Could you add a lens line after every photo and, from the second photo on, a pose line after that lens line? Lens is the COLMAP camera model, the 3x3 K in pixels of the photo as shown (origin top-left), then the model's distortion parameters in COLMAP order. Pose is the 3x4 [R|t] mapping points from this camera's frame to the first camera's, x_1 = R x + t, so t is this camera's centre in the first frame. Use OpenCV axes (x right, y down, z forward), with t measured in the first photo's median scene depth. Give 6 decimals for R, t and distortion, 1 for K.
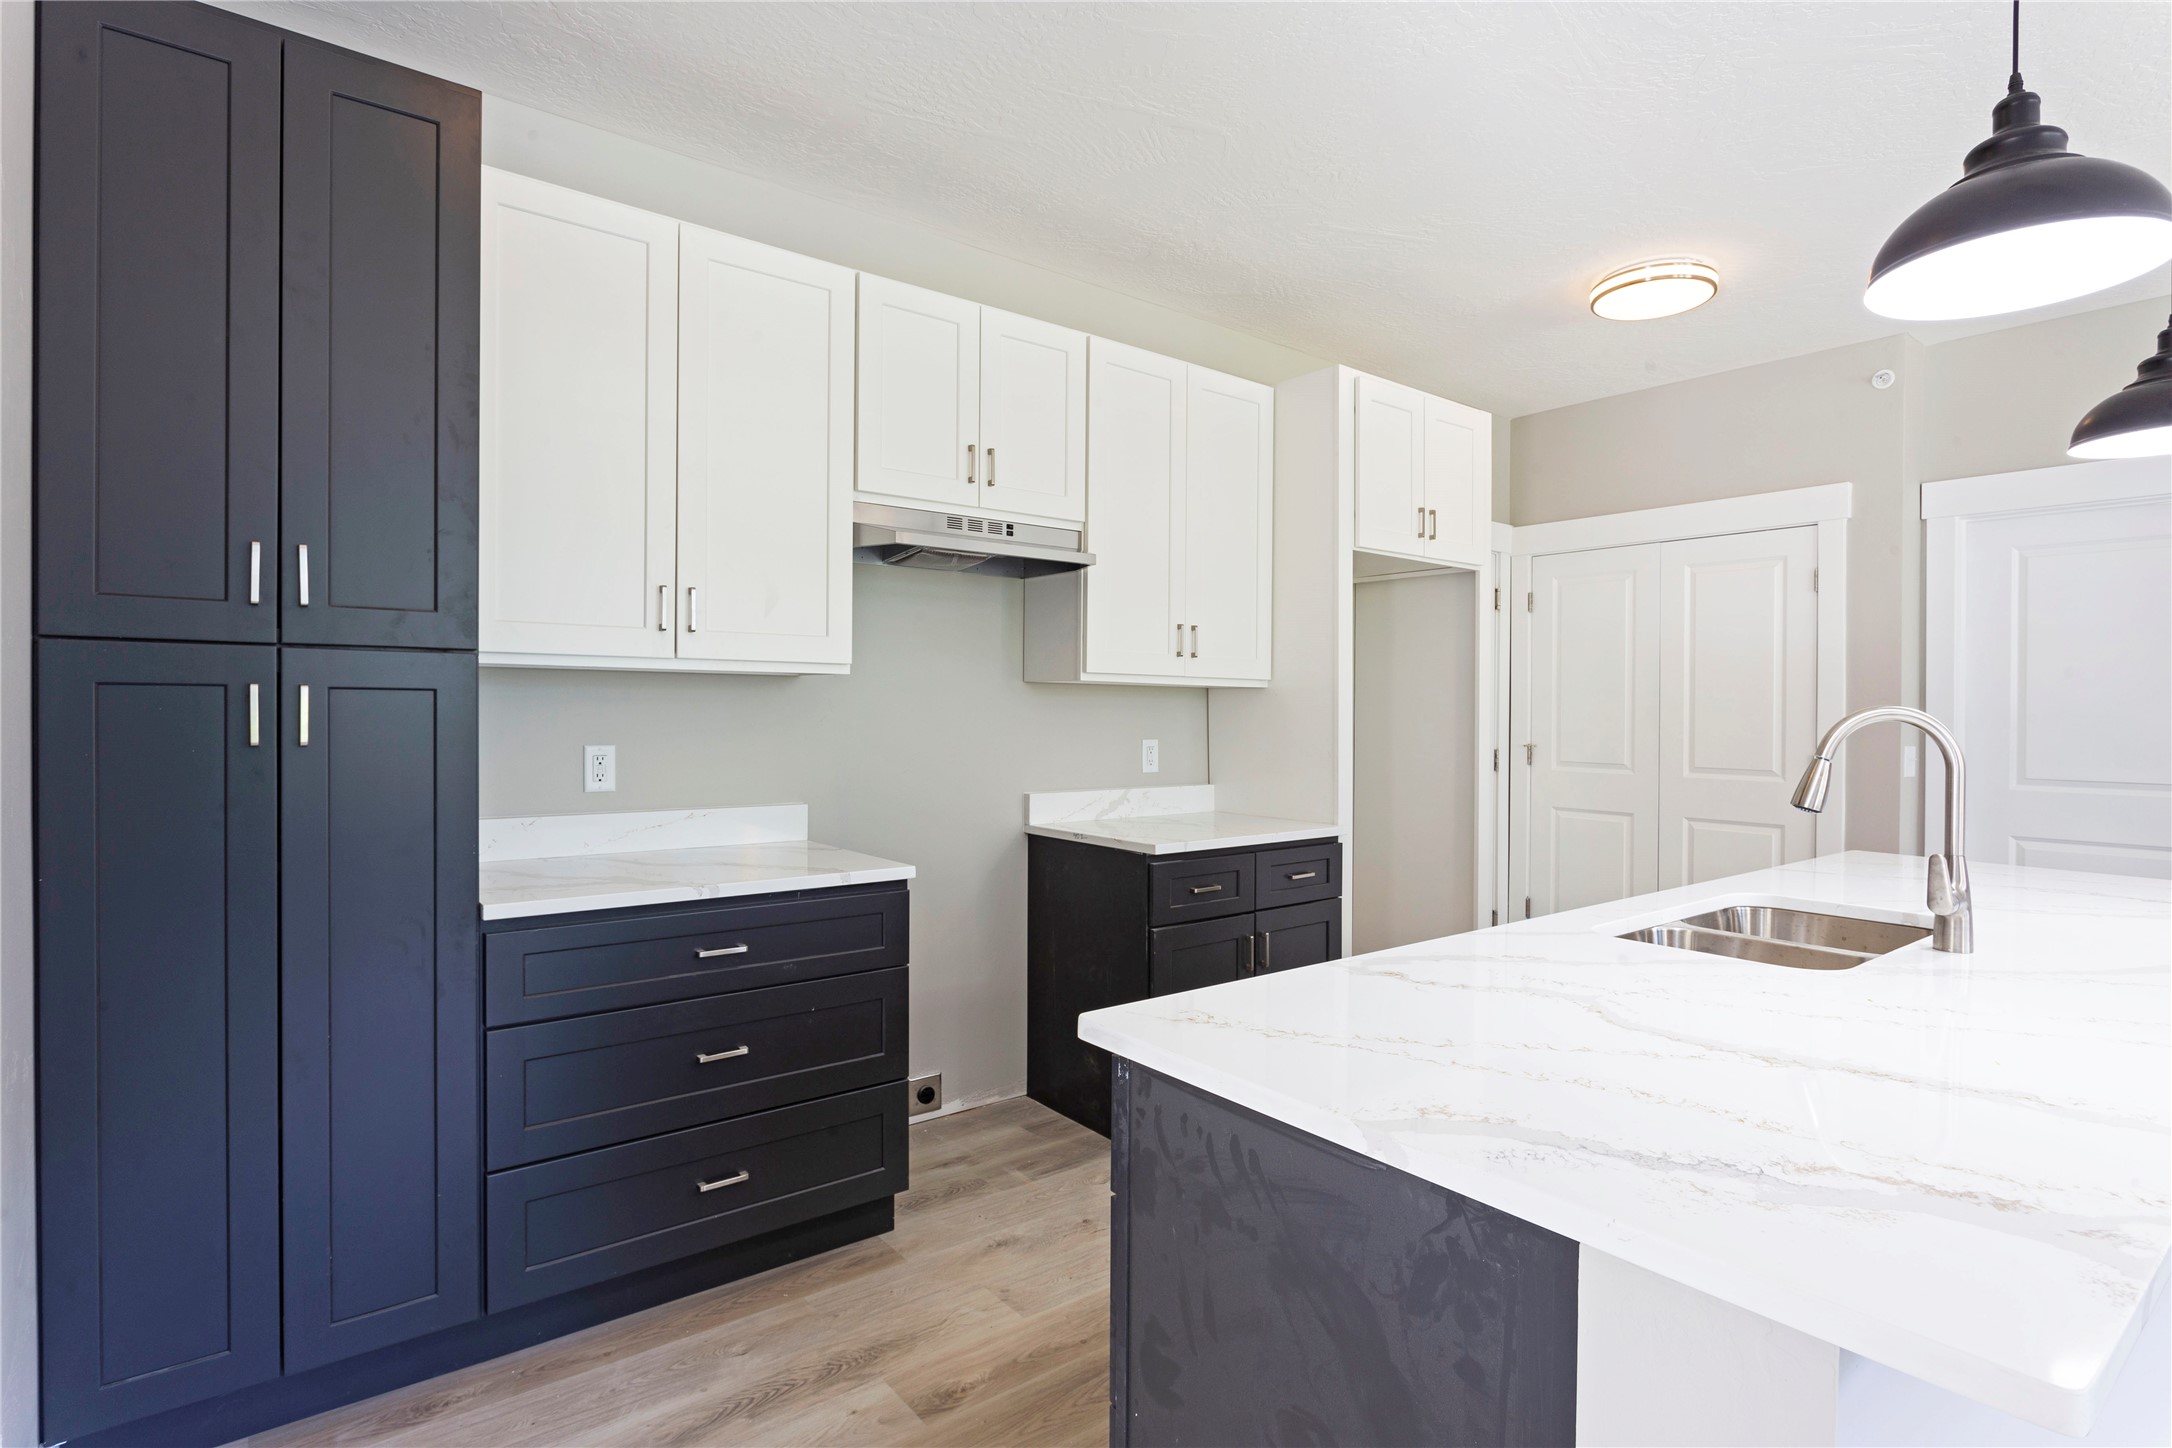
lens RADIAL K [[1045.9, 0, 1059.5], [0, 1045.9, 716.6], [0, 0, 1]] dist [-0.019039, 0.004229]
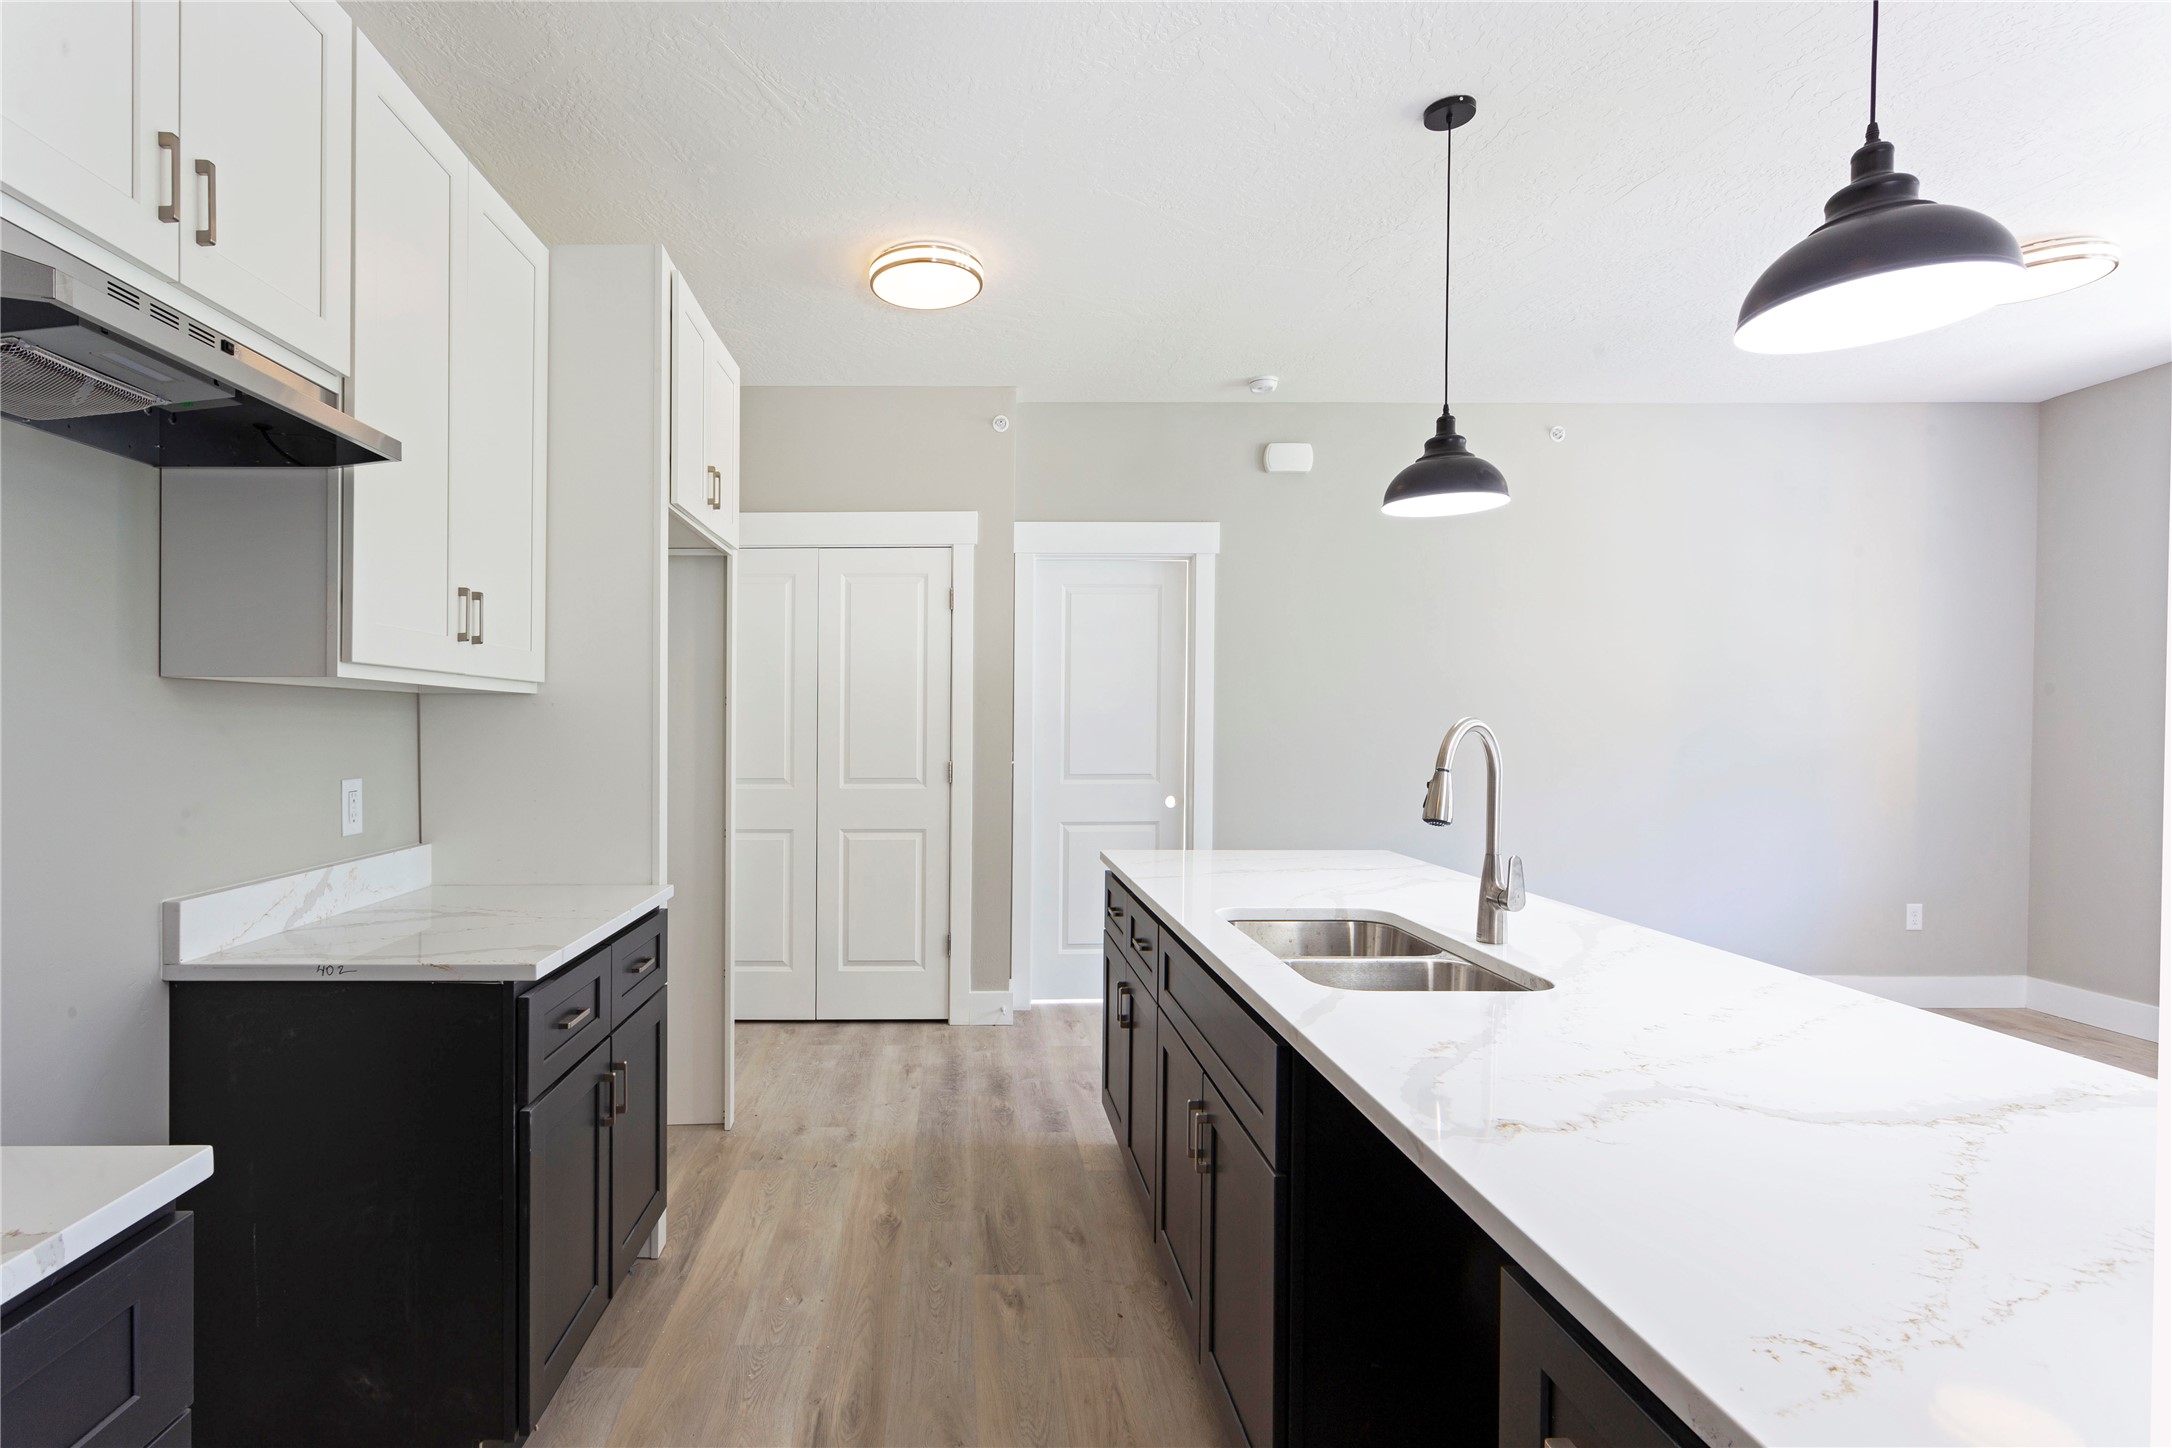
lens RADIAL K [[1079.7, 0, 926.2], [0, 1079.7, 757.4], [0, 0, 1]] dist [0.006078, -0.000249]
pose [[0.613344, -0.034951, 0.789042, -0.216616], [0.009305, 0.999271, 0.037029, -0.011455], [-0.789761, -0.015369, 0.613222, 0.398361]]
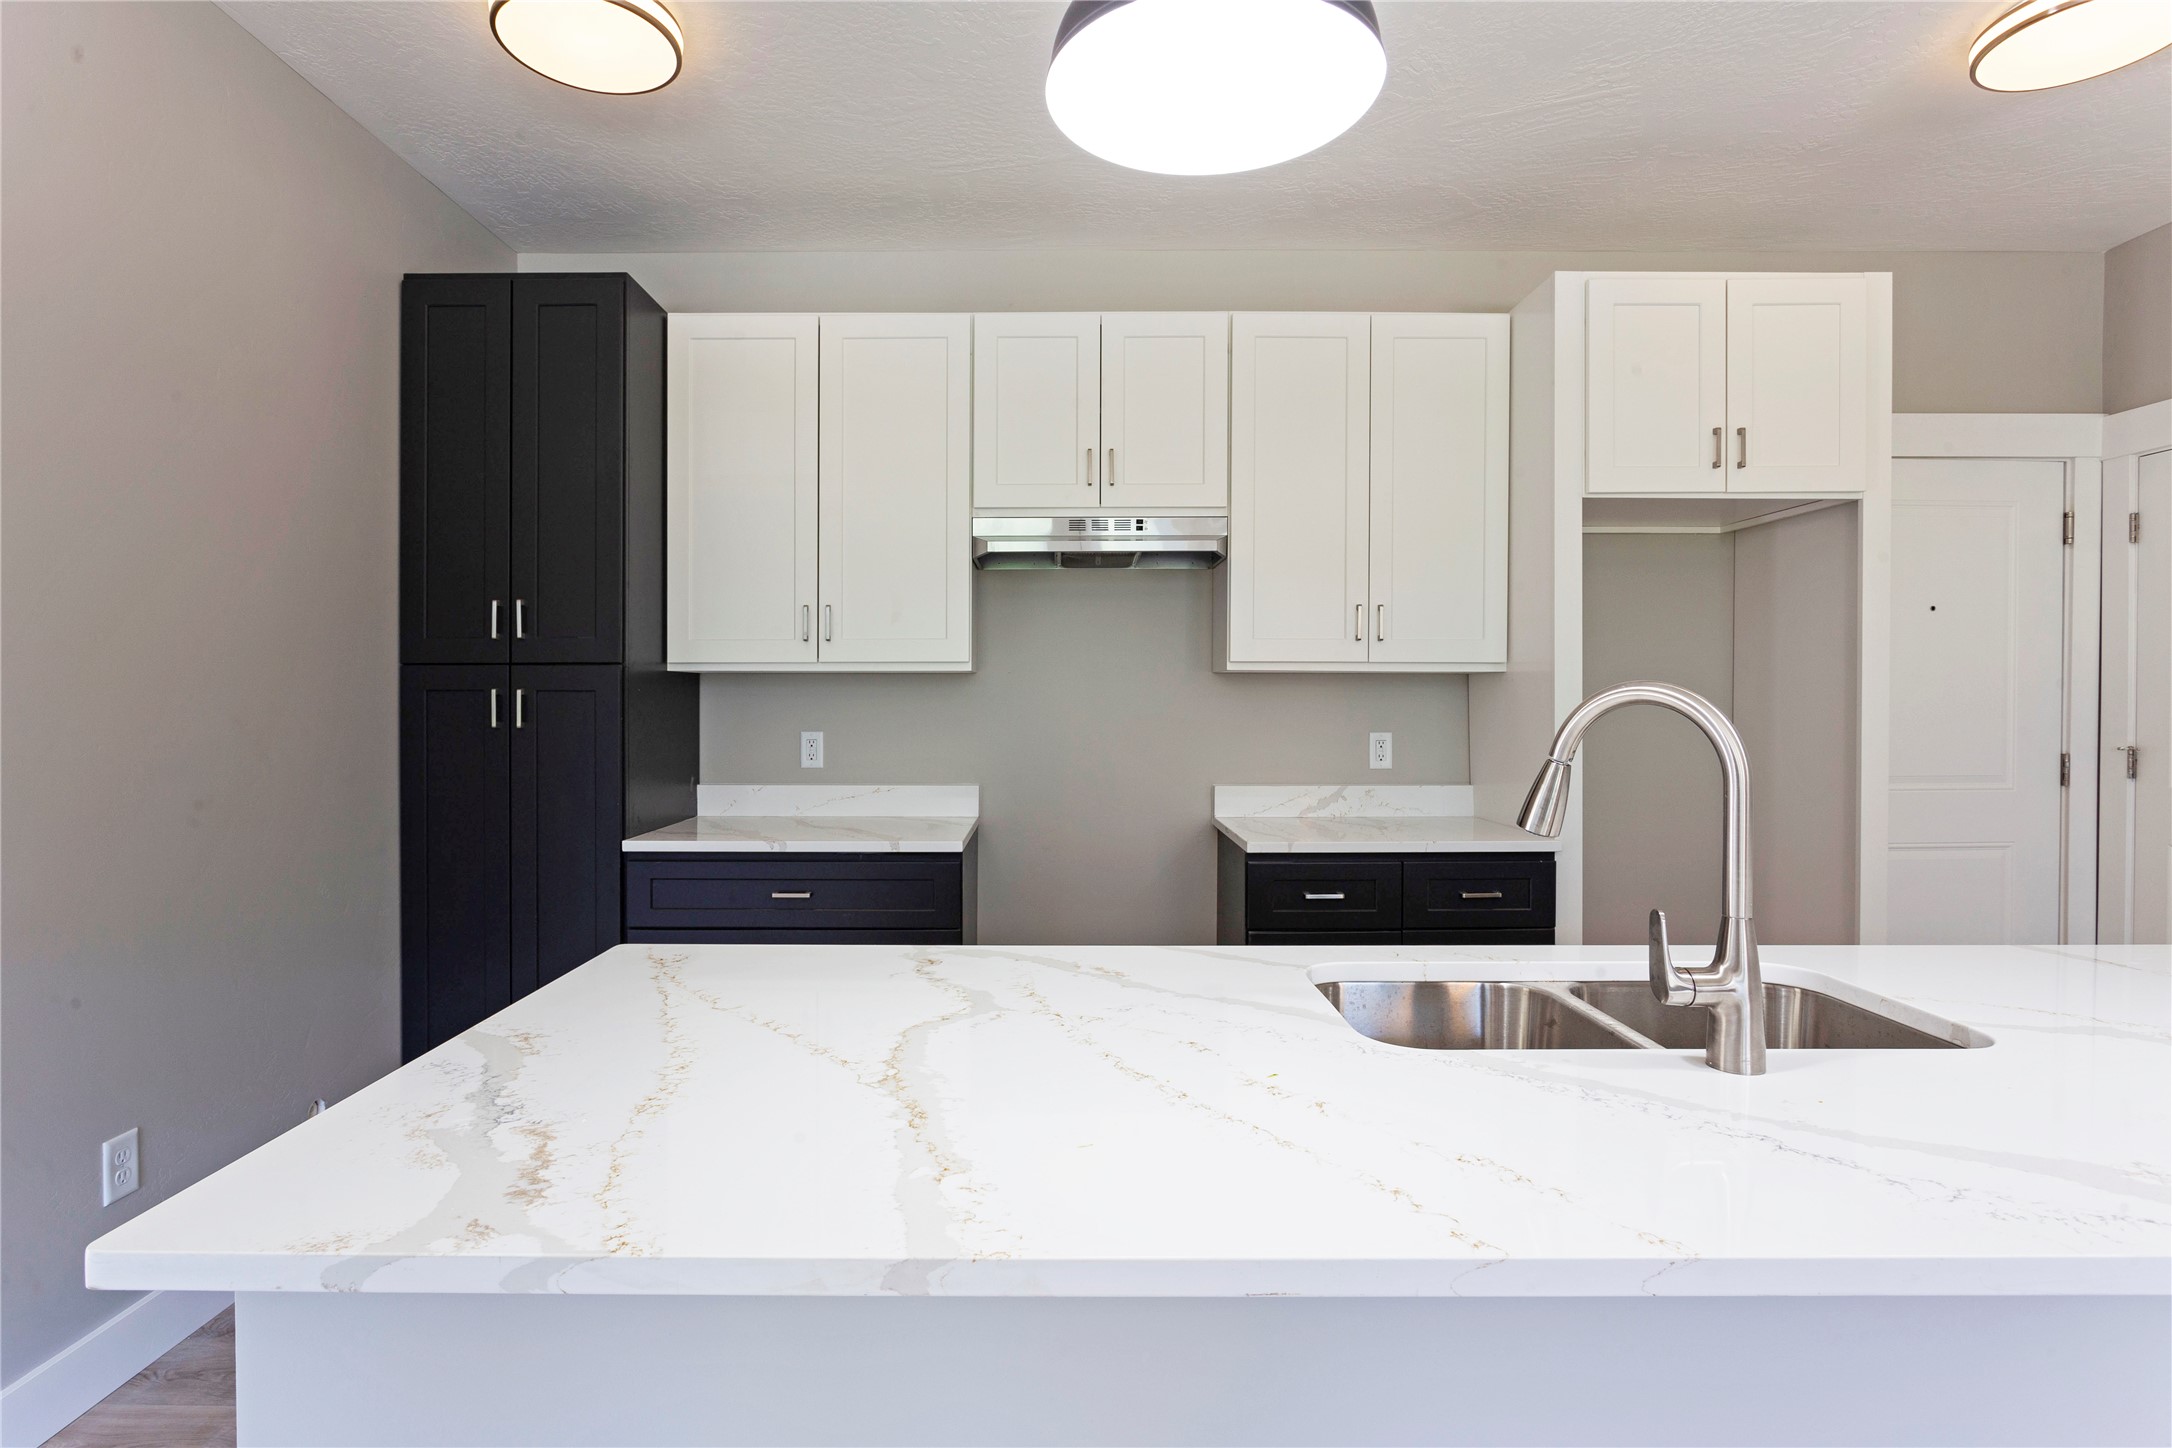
lens RADIAL K [[1045.9, 0, 1085.0], [0, 1045.9, 728.1], [0, 0, 1]] dist [-0.019039, 0.004229]
pose [[0.795132, 0.005491, -0.606411, 0.475048], [0.003738, 0.999896, 0.013956, 0.004824], [0.606424, -0.013363, 0.795029, 0.135243]]
